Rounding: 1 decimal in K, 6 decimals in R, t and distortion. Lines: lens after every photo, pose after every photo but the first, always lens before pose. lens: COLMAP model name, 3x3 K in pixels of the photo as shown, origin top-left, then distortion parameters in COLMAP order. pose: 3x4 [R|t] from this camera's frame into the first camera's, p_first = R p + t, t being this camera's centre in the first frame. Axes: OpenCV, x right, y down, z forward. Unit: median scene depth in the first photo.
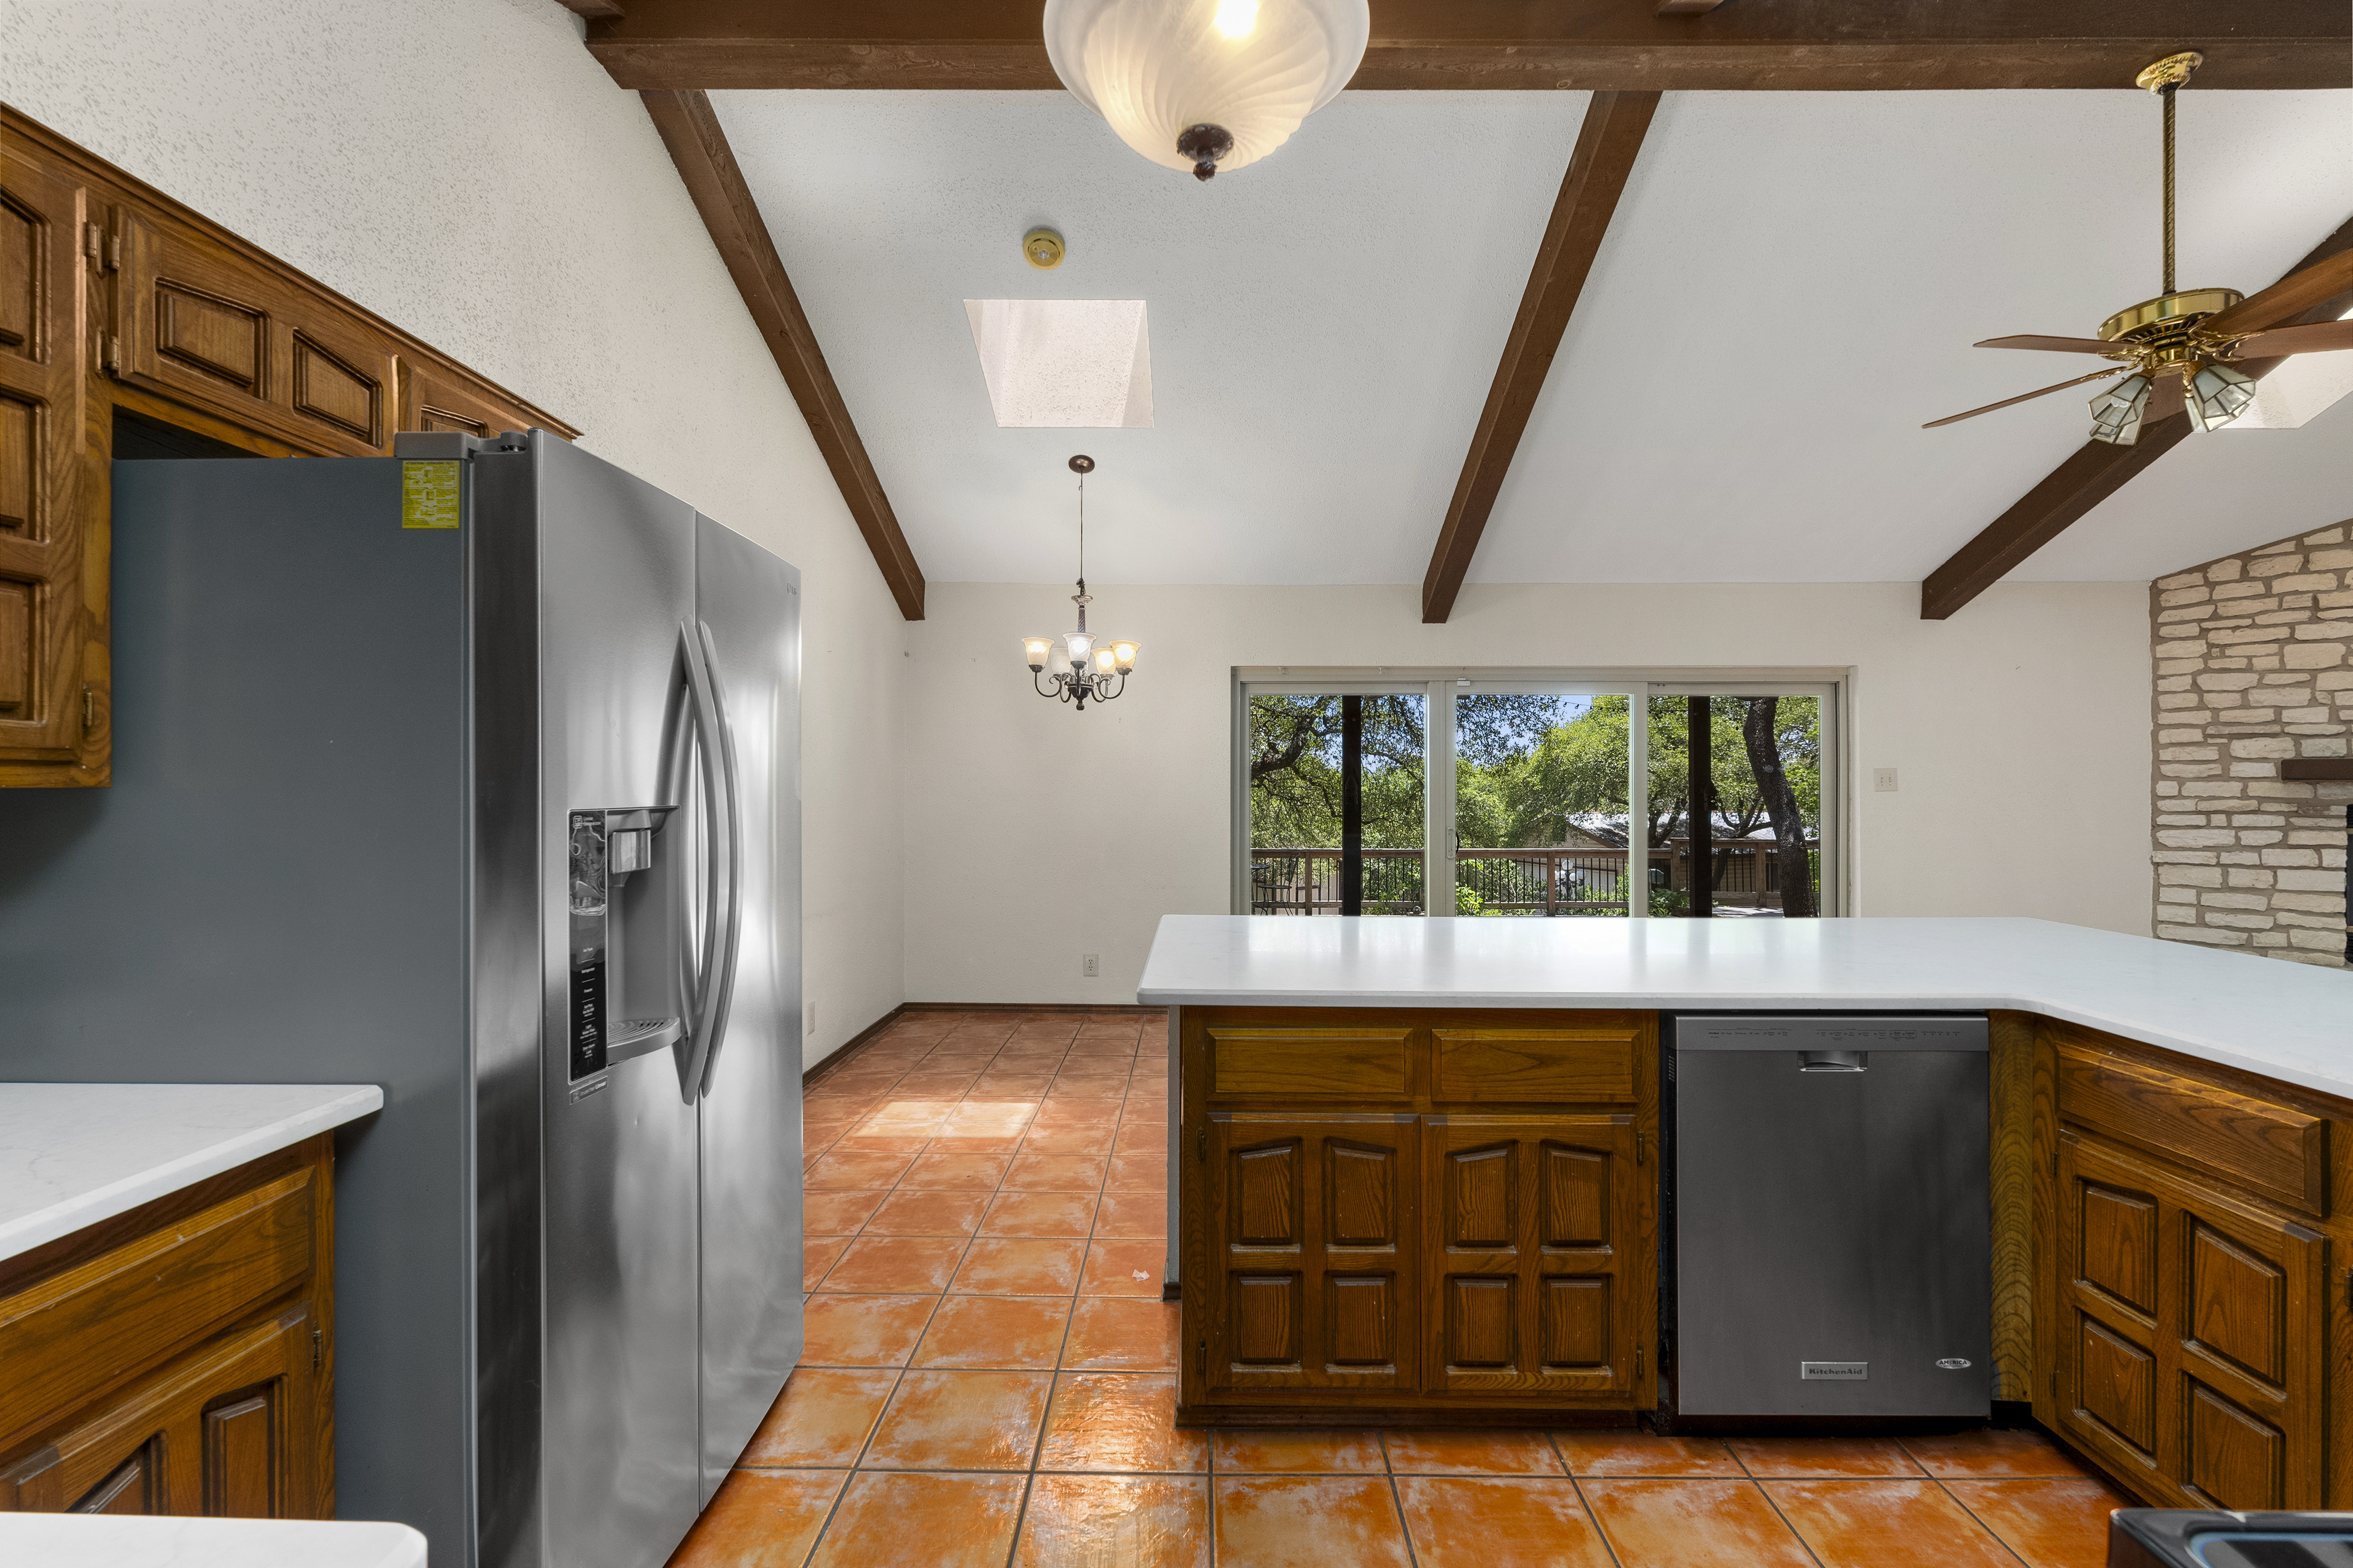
lens RADIAL K [[1032.3, 0, 1194.5], [0, 1032.3, 772.6], [0, 0, 1]] dist [-0.002173, -0.000042]
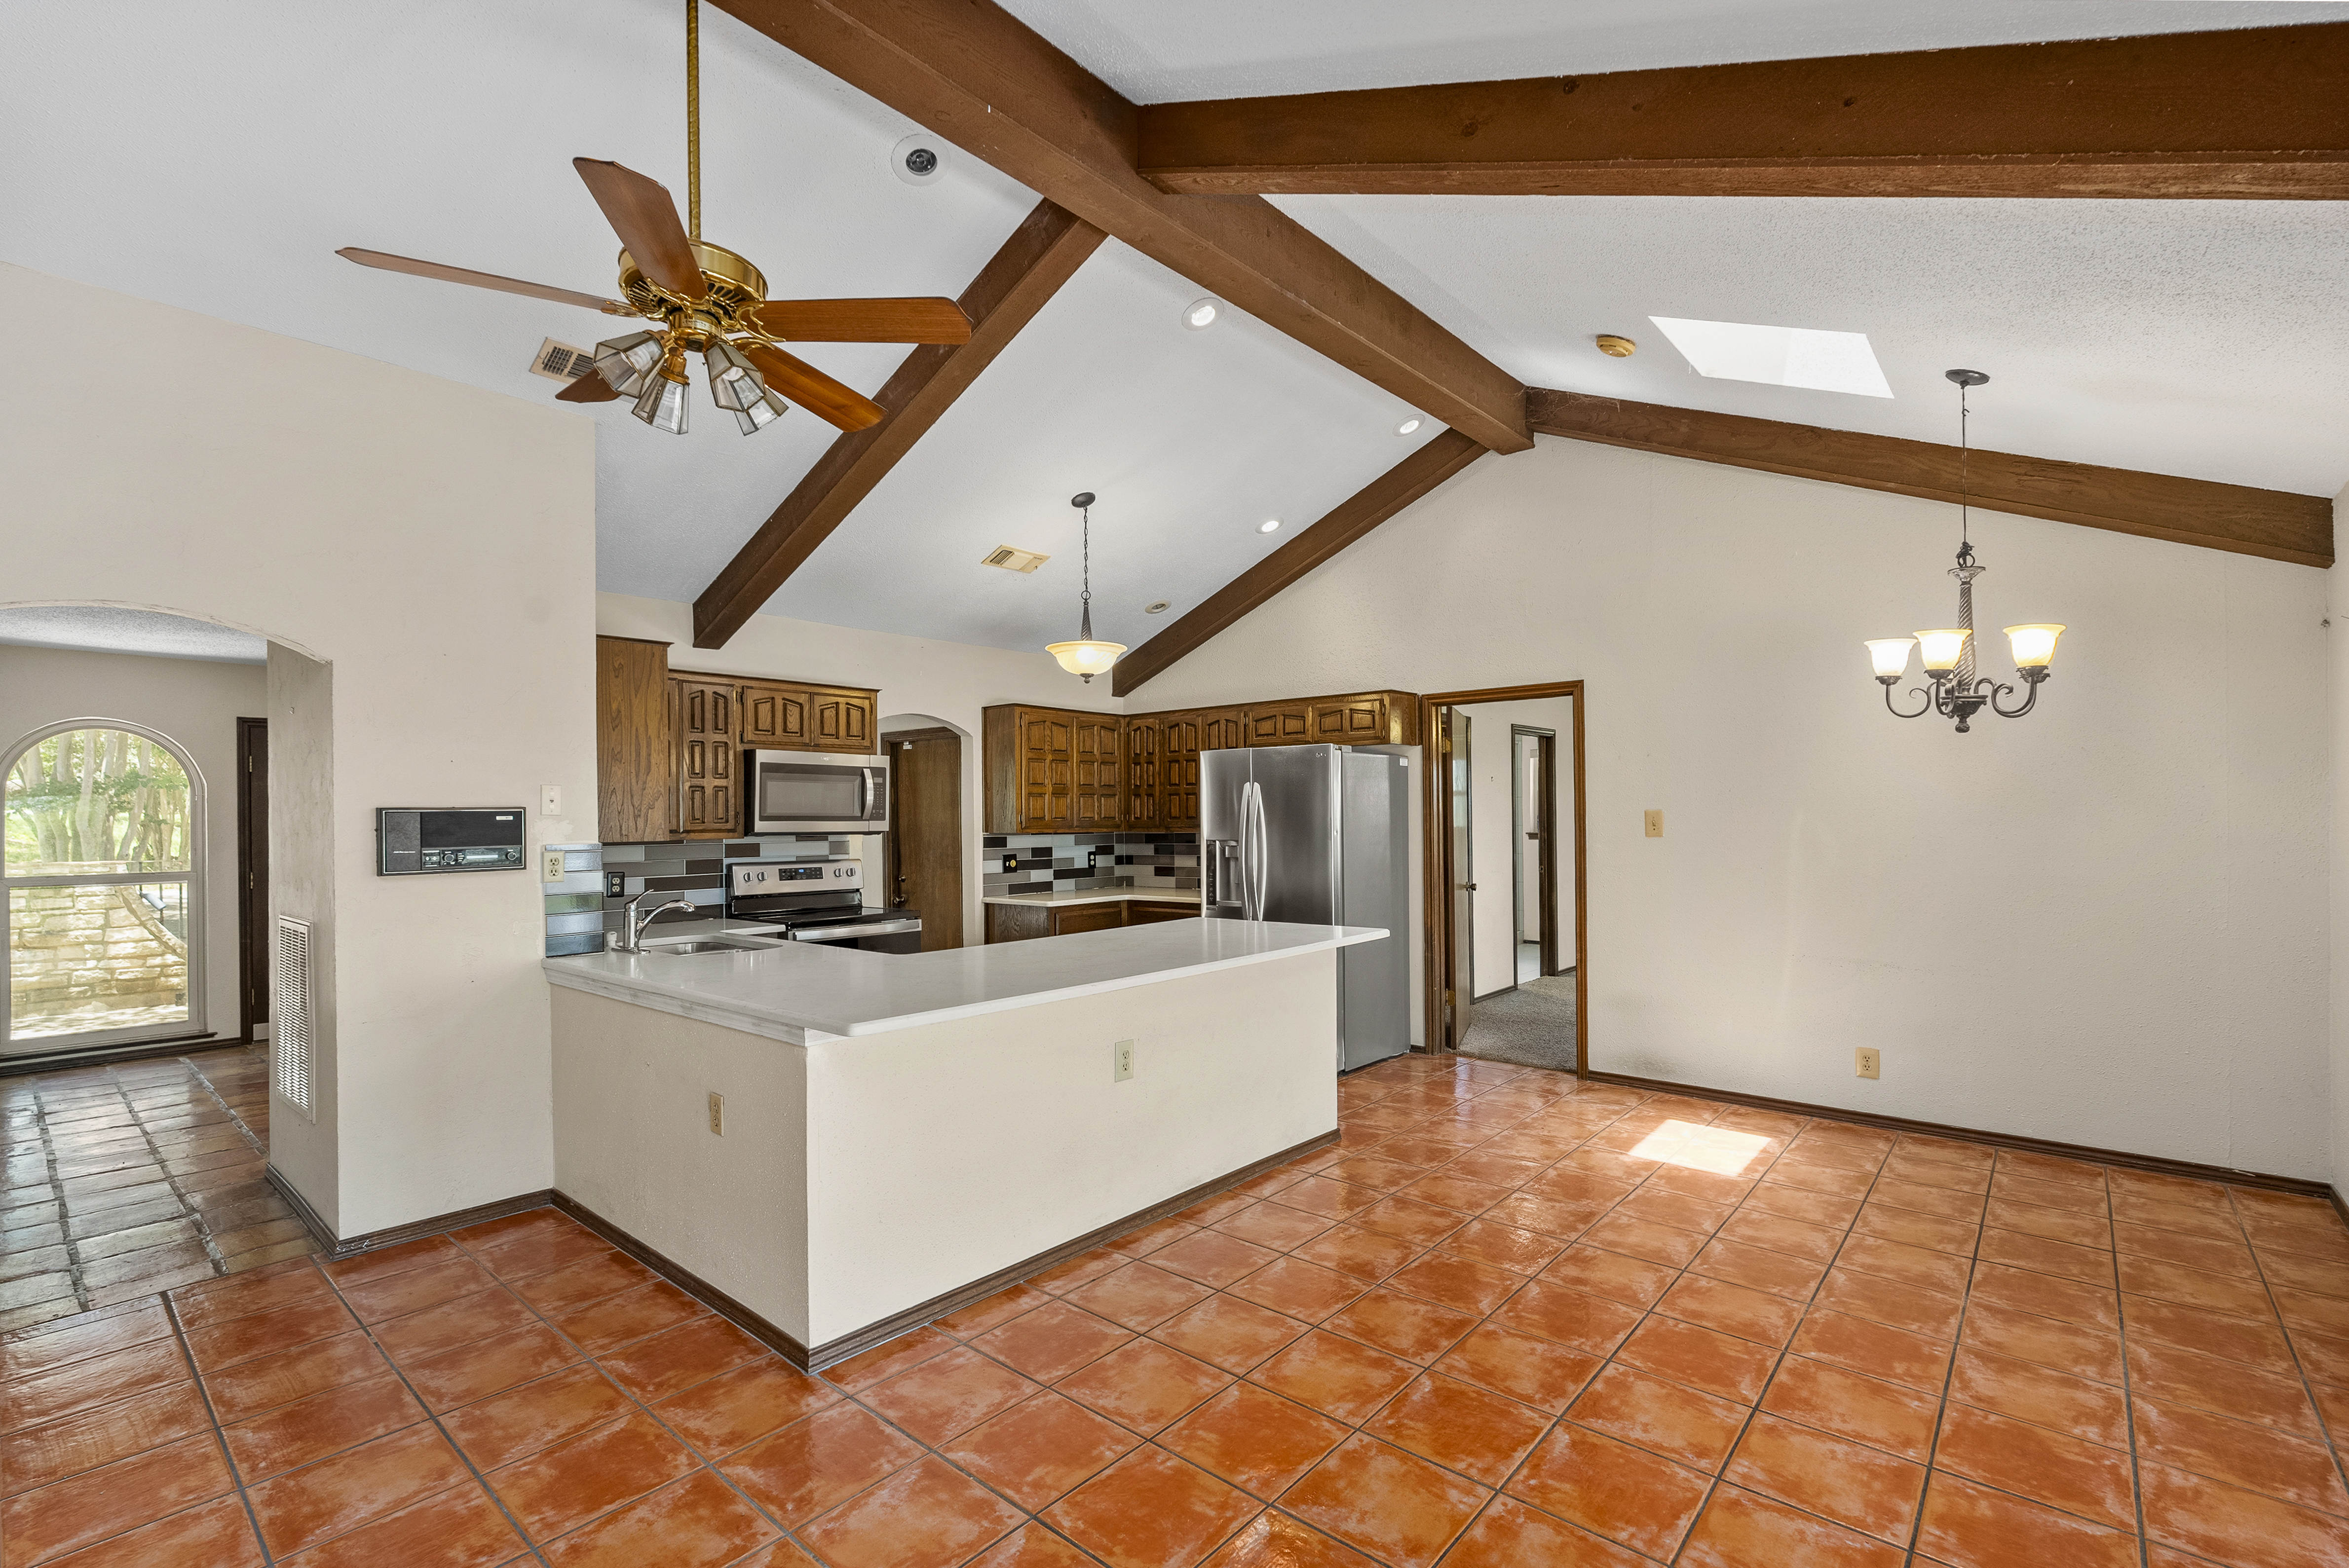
lens RADIAL K [[1050.0, 0, 1175.4], [0, 1050.0, 808.4], [0, 0, 1]] dist [-0.005994, 0.000174]
pose [[-0.655793, 0.001053, -0.754940, 0.676619], [0.017639, 0.999747, -0.013928, -0.007783], [0.754735, -0.022450, -0.655646, 0.929972]]
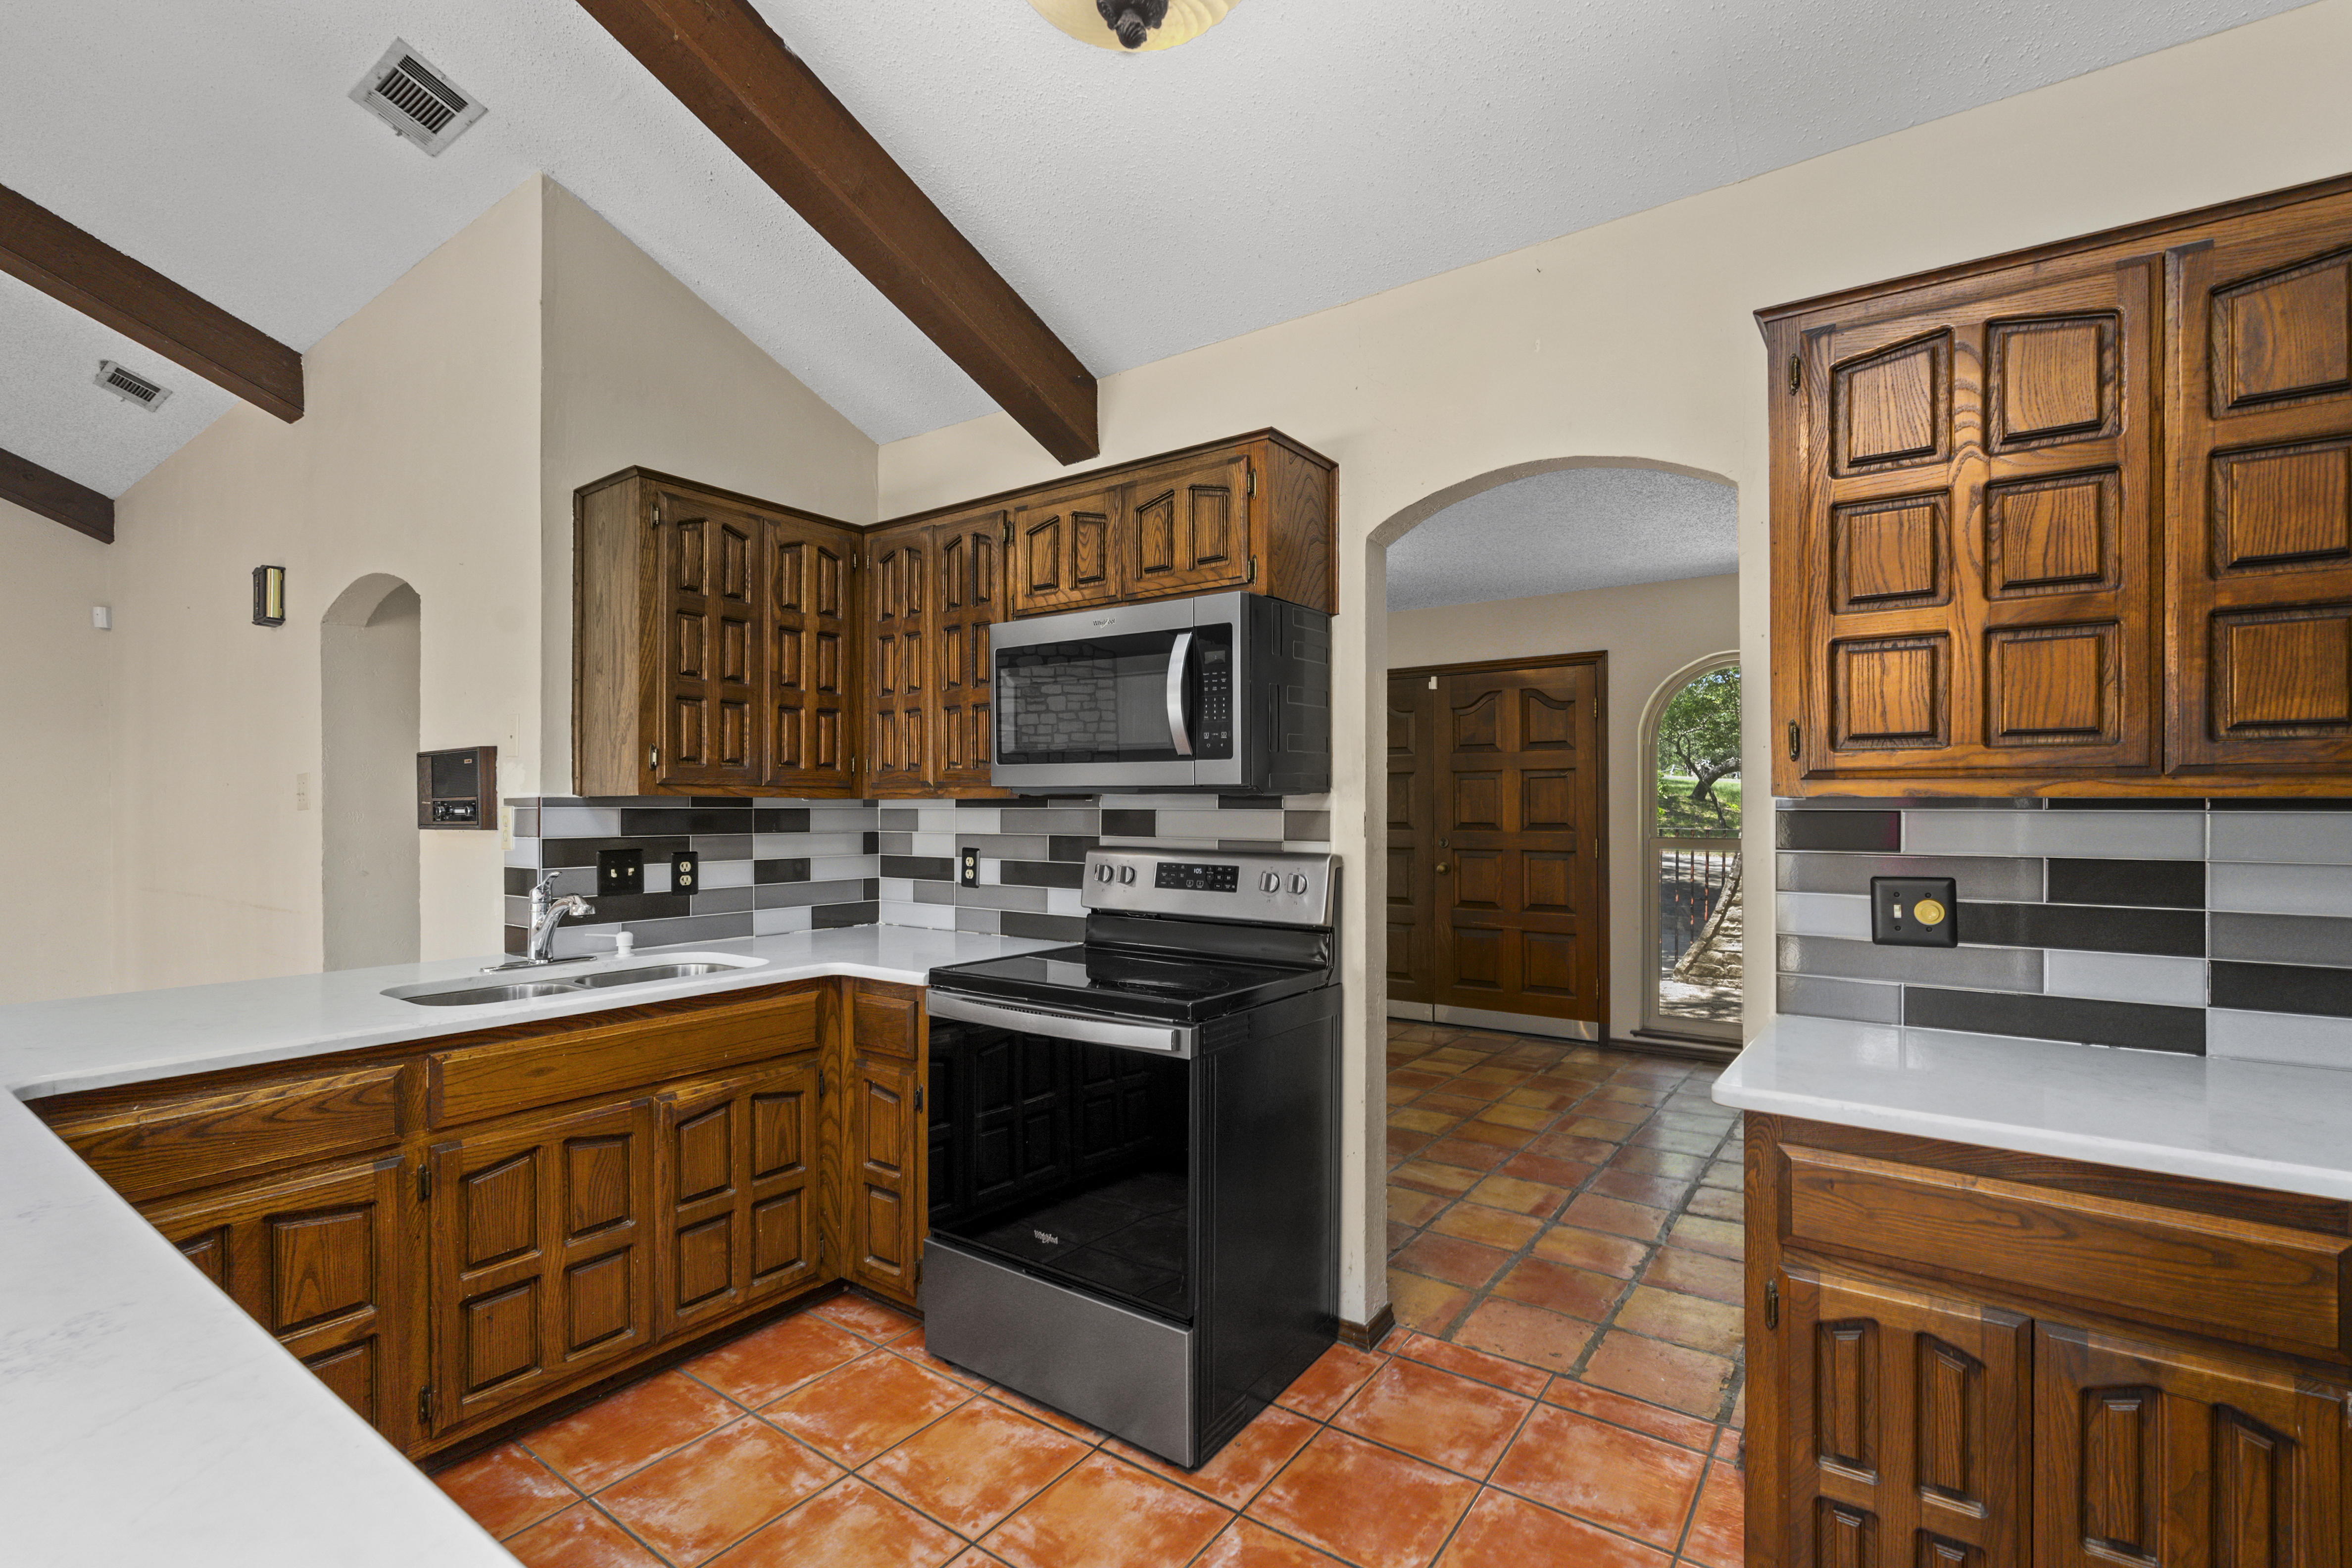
lens RADIAL K [[1051.4, 0, 1176.9], [0, 1051.4, 808.4], [0, 0, 1]] dist [-0.005994, 0.000174]
pose [[-0.814068, -0.000045, 0.580770, -0.114017], [-0.004026, 0.999976, -0.005566, 0.006098], [-0.580756, -0.006869, -0.814049, 0.393159]]
